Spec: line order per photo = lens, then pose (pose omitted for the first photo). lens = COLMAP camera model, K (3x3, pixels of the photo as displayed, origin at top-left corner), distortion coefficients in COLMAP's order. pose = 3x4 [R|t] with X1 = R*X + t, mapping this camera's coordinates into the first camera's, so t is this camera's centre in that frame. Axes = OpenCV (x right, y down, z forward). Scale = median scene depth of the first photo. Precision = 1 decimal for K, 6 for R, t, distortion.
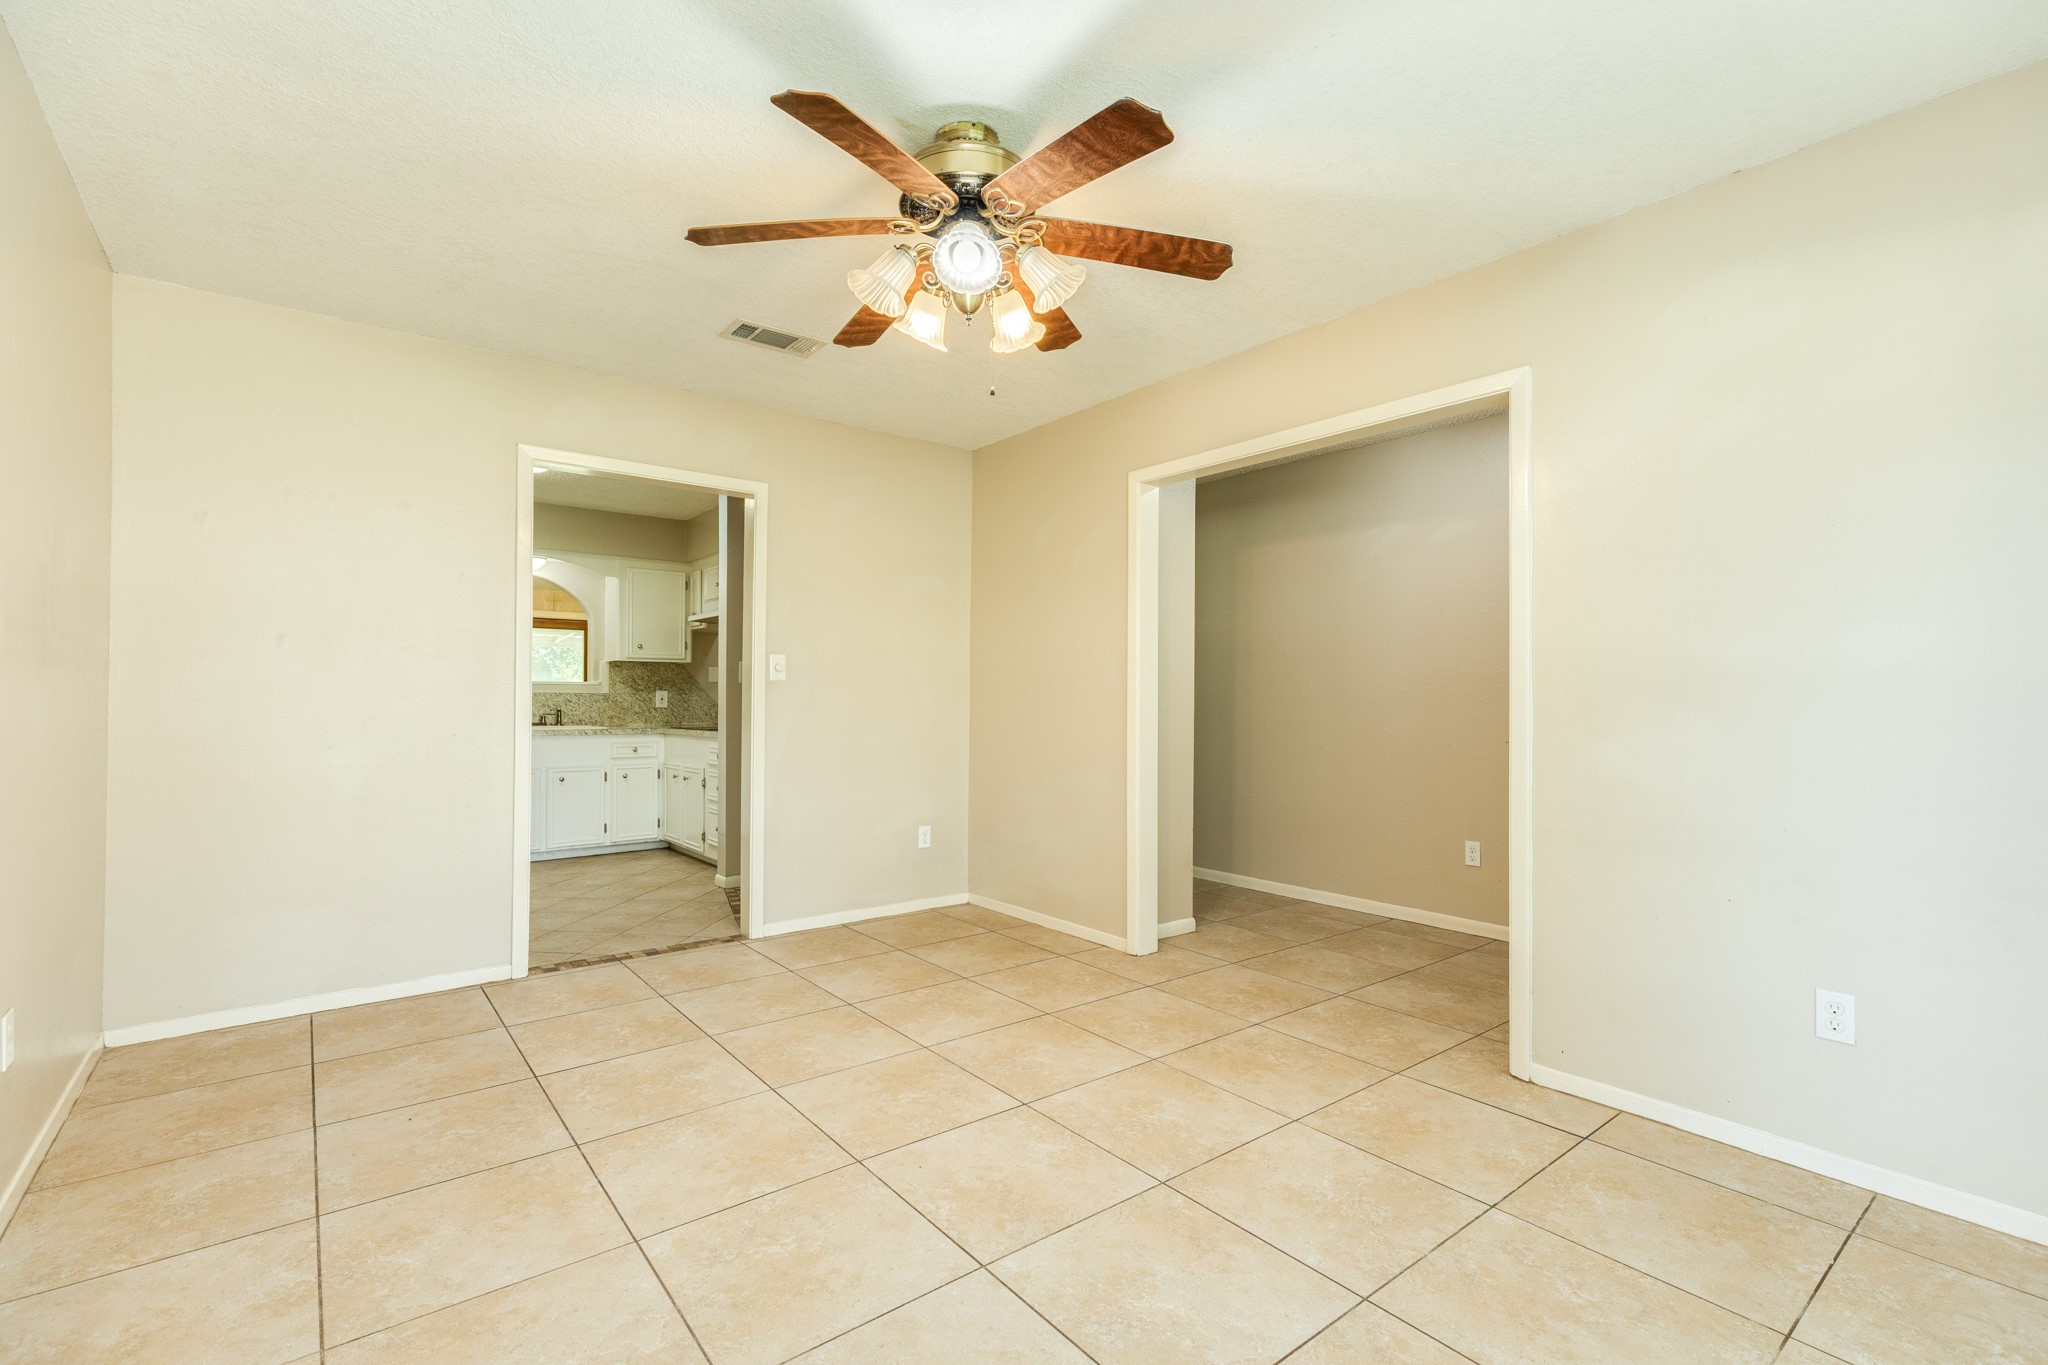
lens RADIAL K [[921.1, 0, 1035.1], [0, 921.1, 690.0], [0, 0, 1]] dist [0.003101, 0.000762]
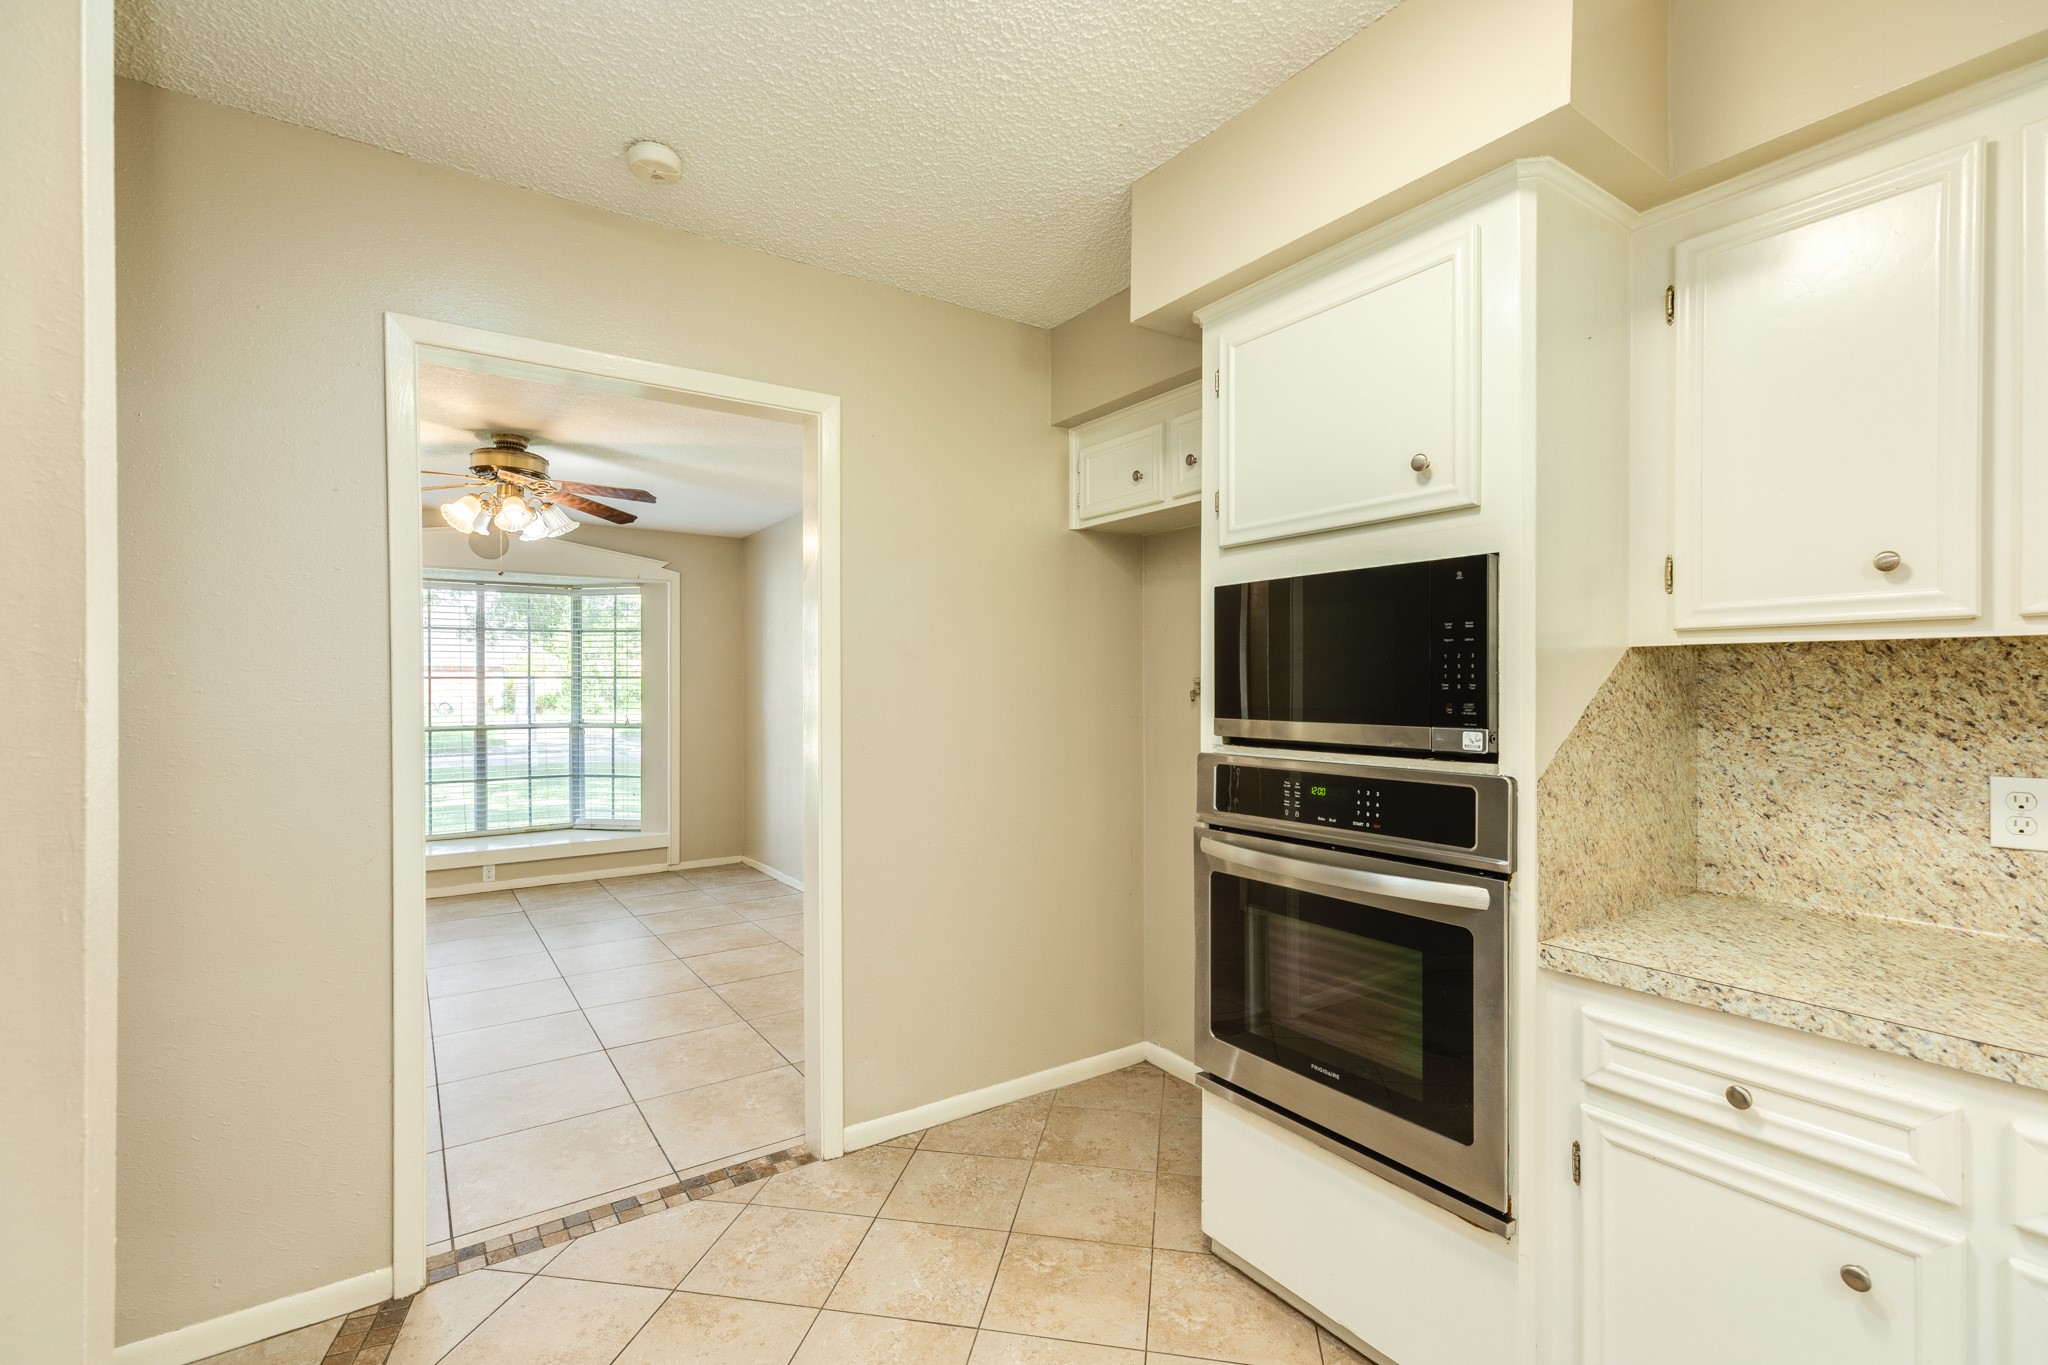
lens RADIAL K [[921.1, 0, 1034.3], [0, 921.1, 694.5], [0, 0, 1]] dist [0.003101, 0.000762]
pose [[-0.997677, -0.005998, 0.067859, -0.395518], [-0.006208, 0.999977, -0.002874, -0.020413], [-0.067840, -0.003289, -0.997691, 0.871807]]
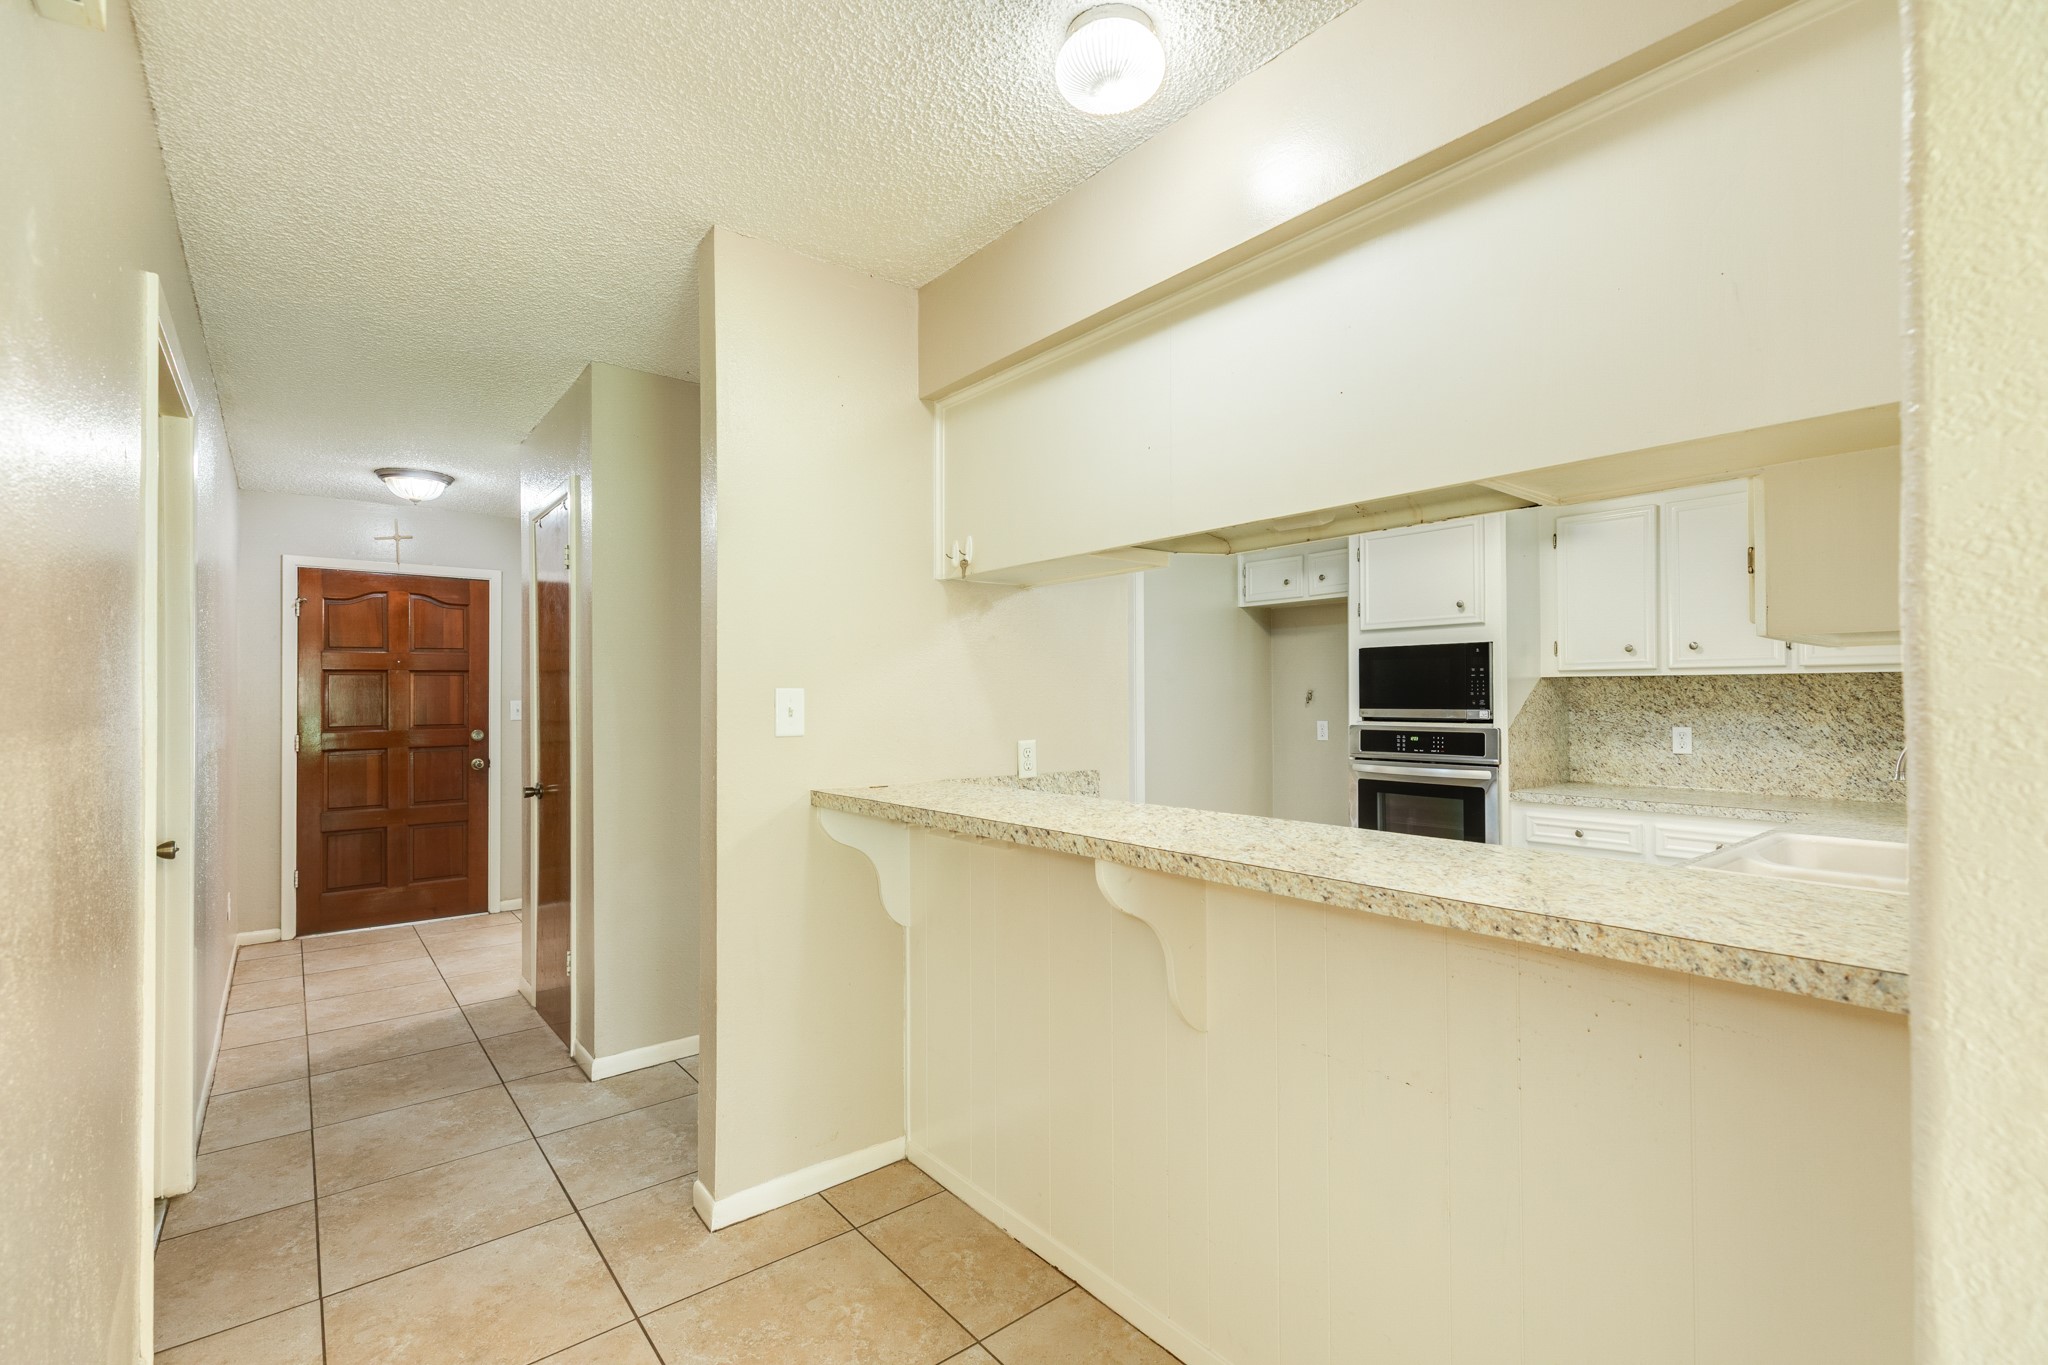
lens RADIAL K [[921.1, 0, 1032.5], [0, 921.1, 693.5], [0, 0, 1]] dist [0.003101, 0.000762]
pose [[-0.999959, -0.002177, -0.008733, -0.207968], [-0.002014, 0.999824, -0.018646, -0.012659], [0.008772, -0.018627, -0.999788, 1.200387]]
